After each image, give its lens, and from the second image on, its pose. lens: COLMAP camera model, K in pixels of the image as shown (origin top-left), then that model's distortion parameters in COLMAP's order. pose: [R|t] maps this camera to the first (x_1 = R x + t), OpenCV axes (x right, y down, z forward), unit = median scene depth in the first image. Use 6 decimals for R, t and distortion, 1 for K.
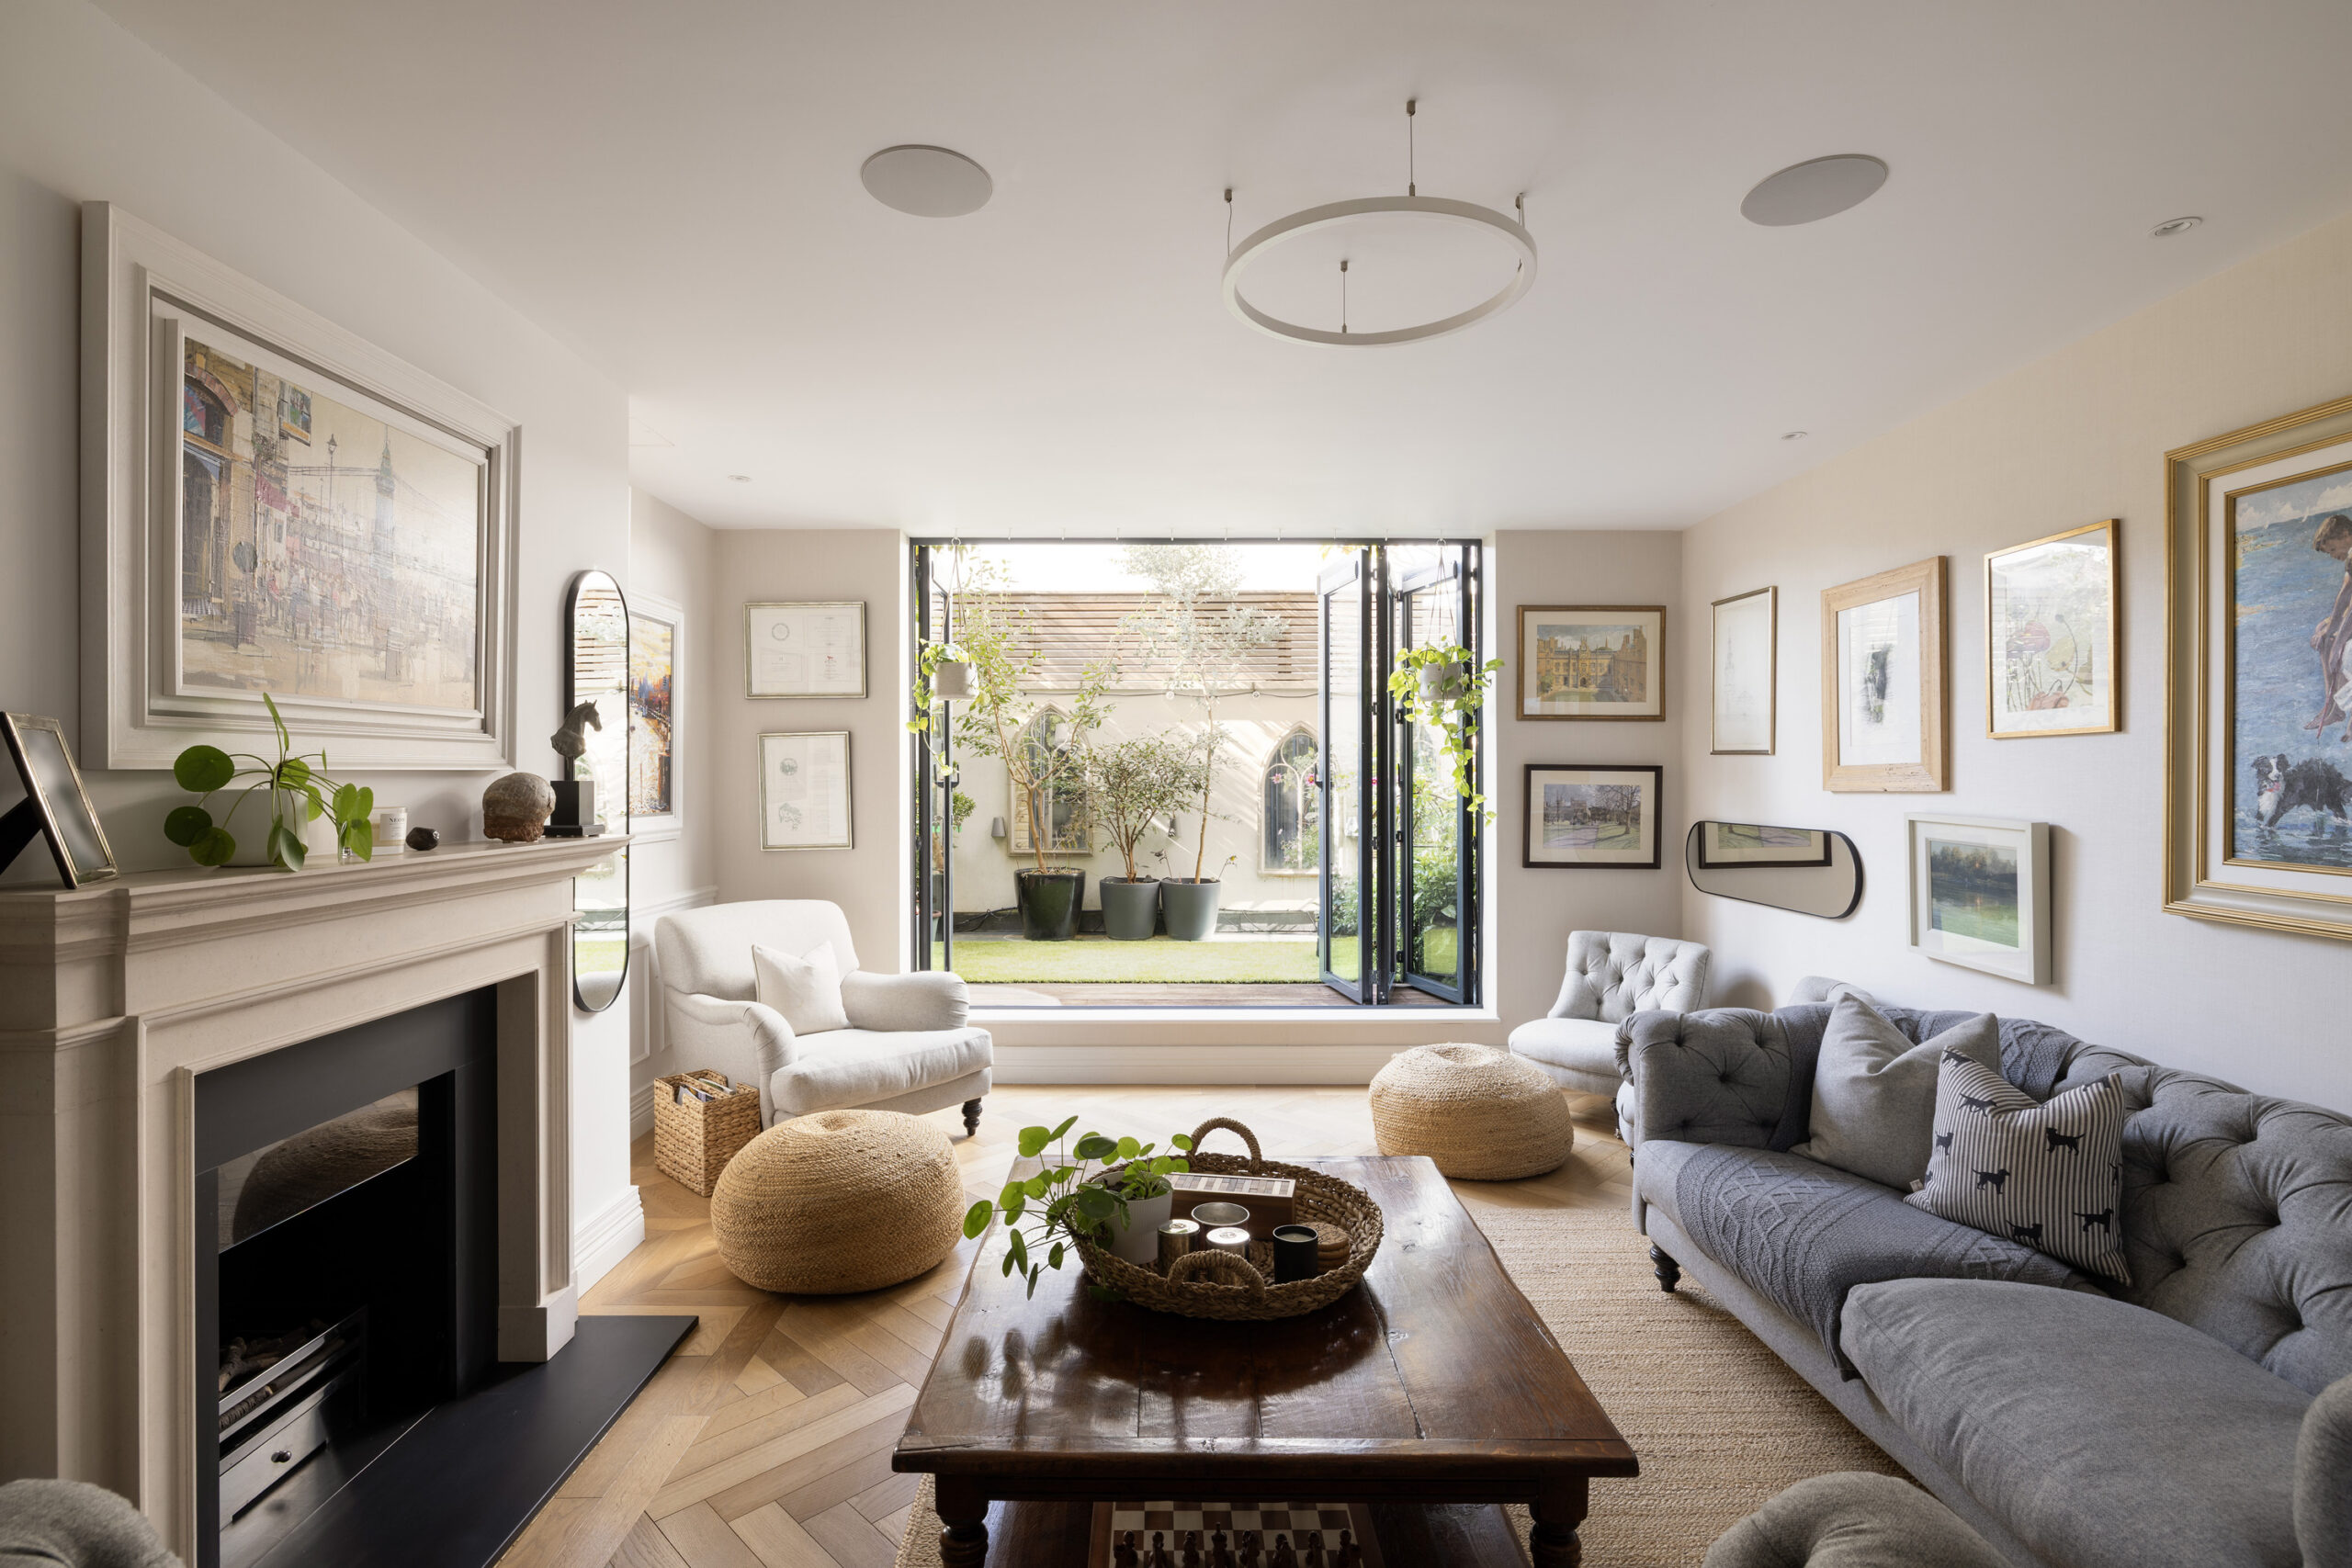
lens RADIAL K [[1121.1, 0, 1176.0], [0, 1121.1, 784.0], [0, 0, 1]] dist [-0.002228, -0.000745]
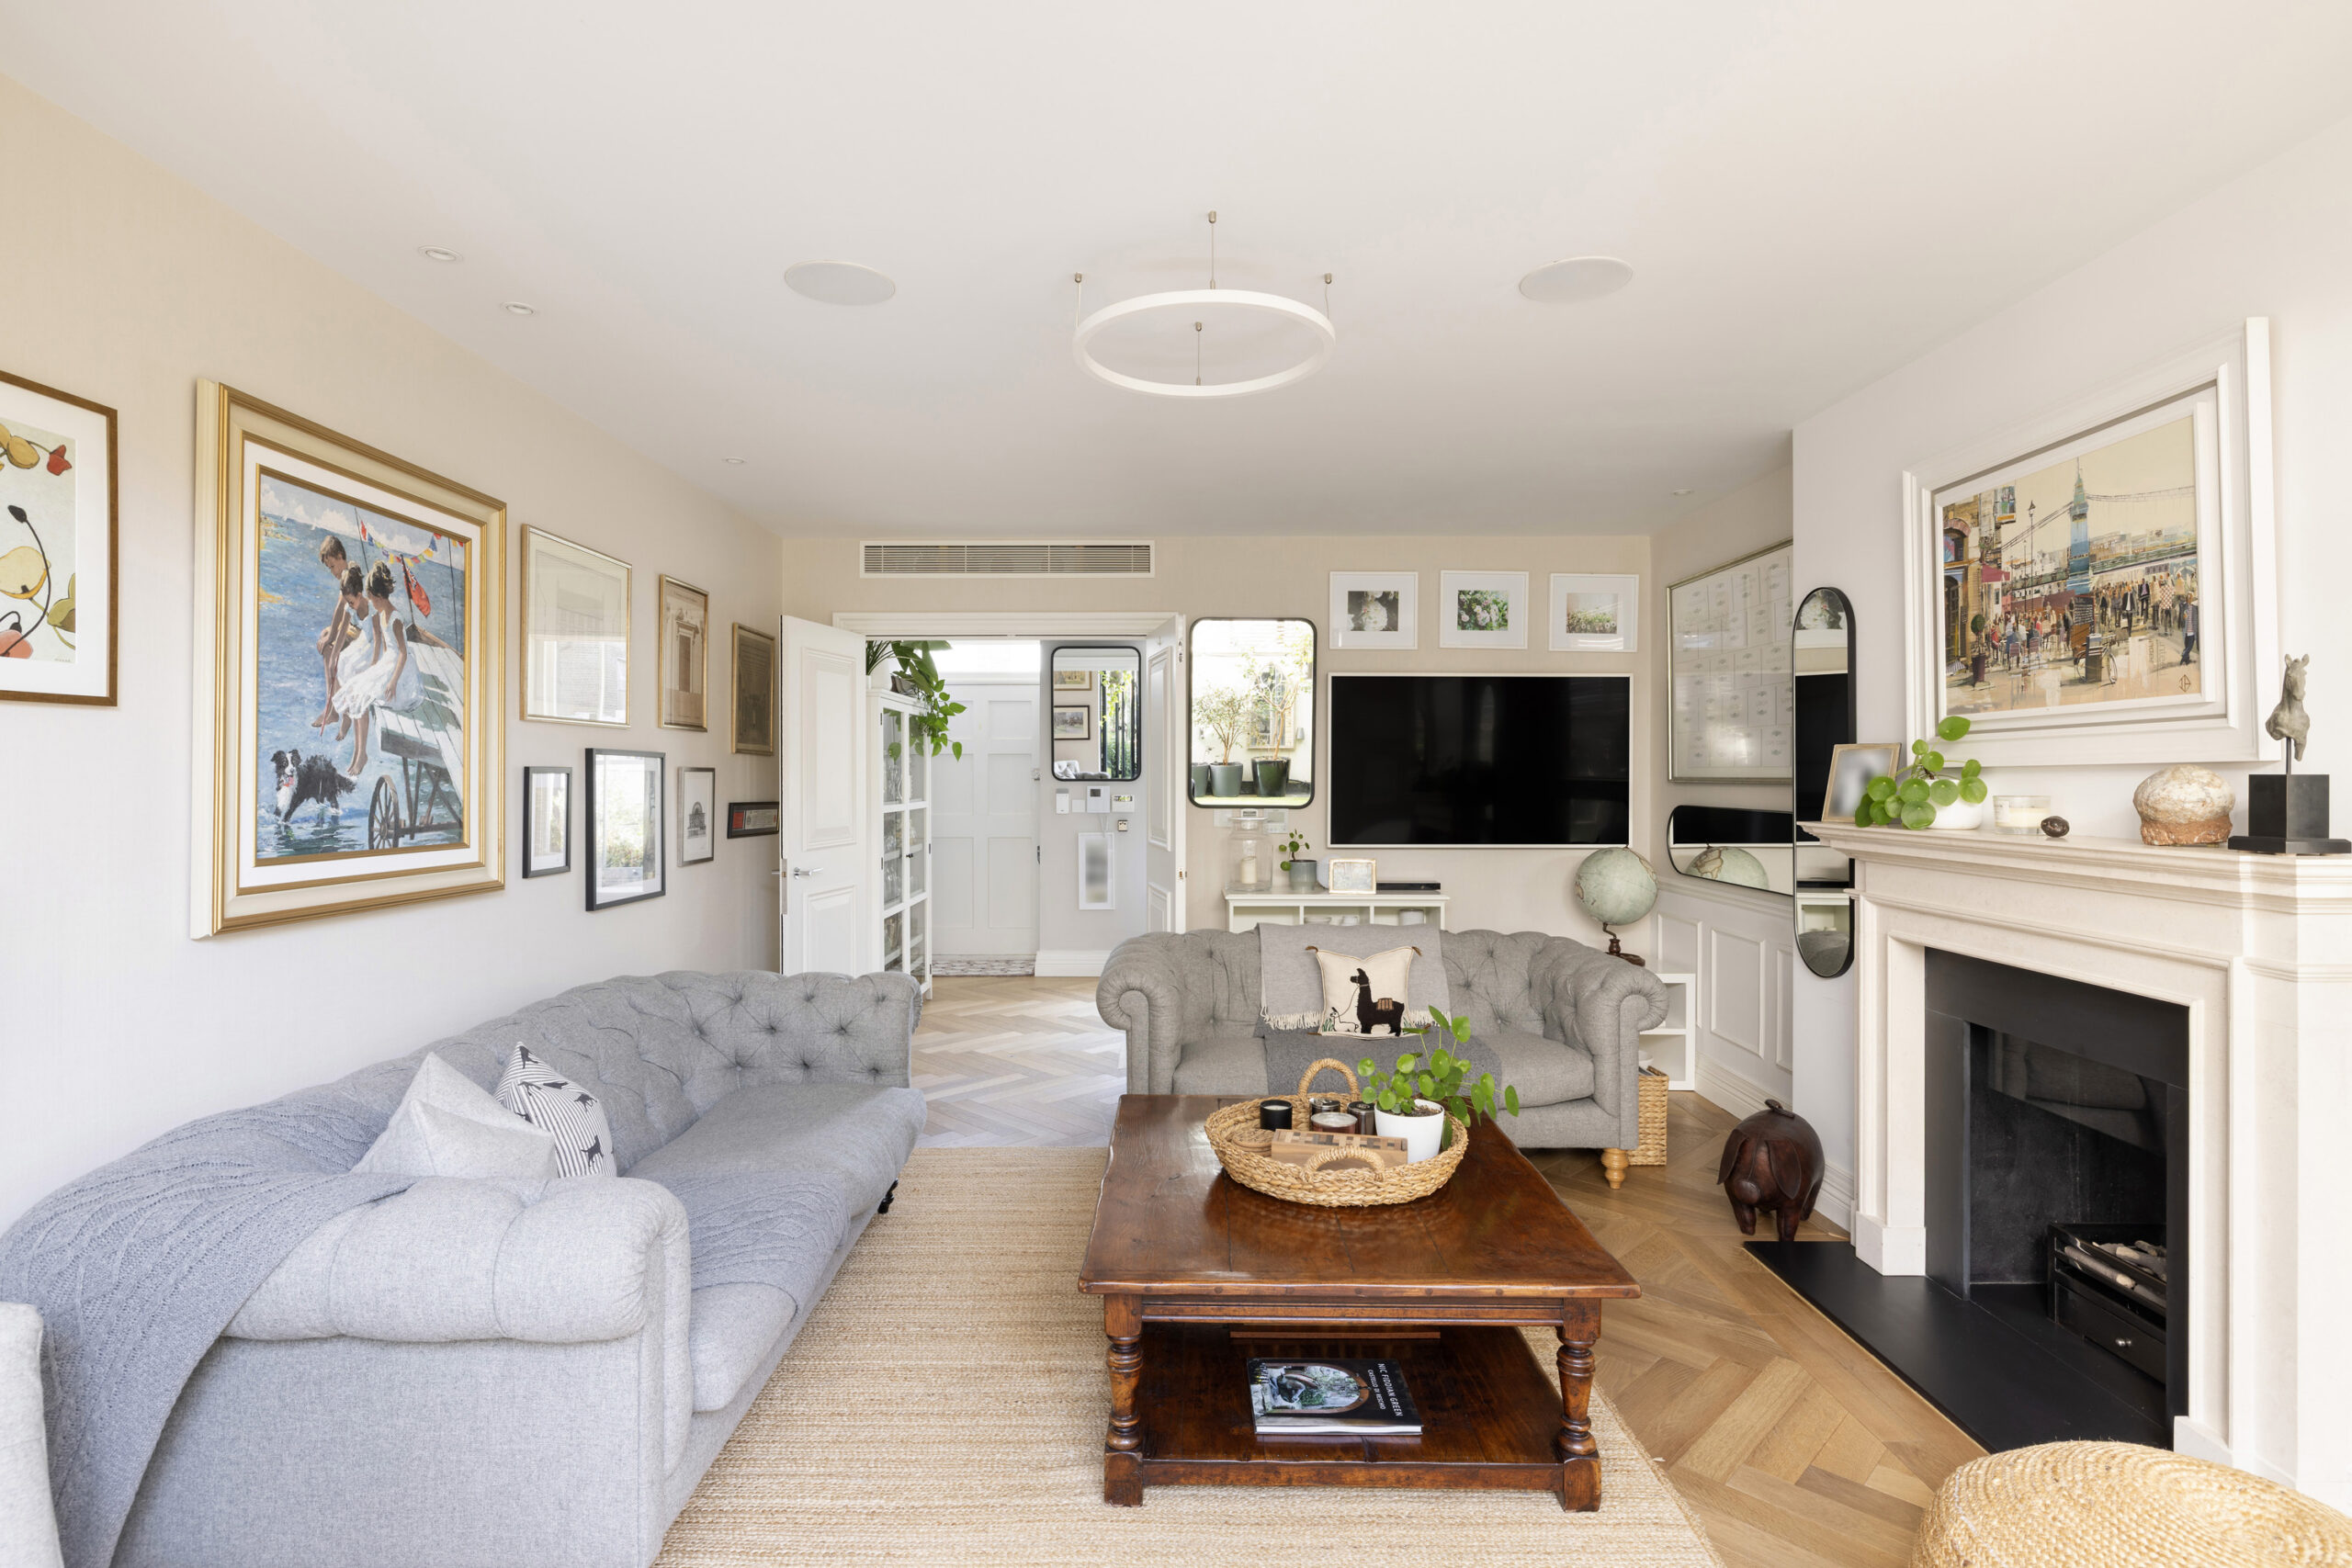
lens RADIAL K [[1184.4, 0, 1169.8], [0, 1184.4, 769.6], [0, 0, 1]] dist [-0.001568, -0.000483]
pose [[-0.999946, 0.000639, 0.010386, 0.172130], [0.000619, 0.999998, -0.001914, -0.005085], [-0.010387, -0.001908, -0.999944, 1.943237]]
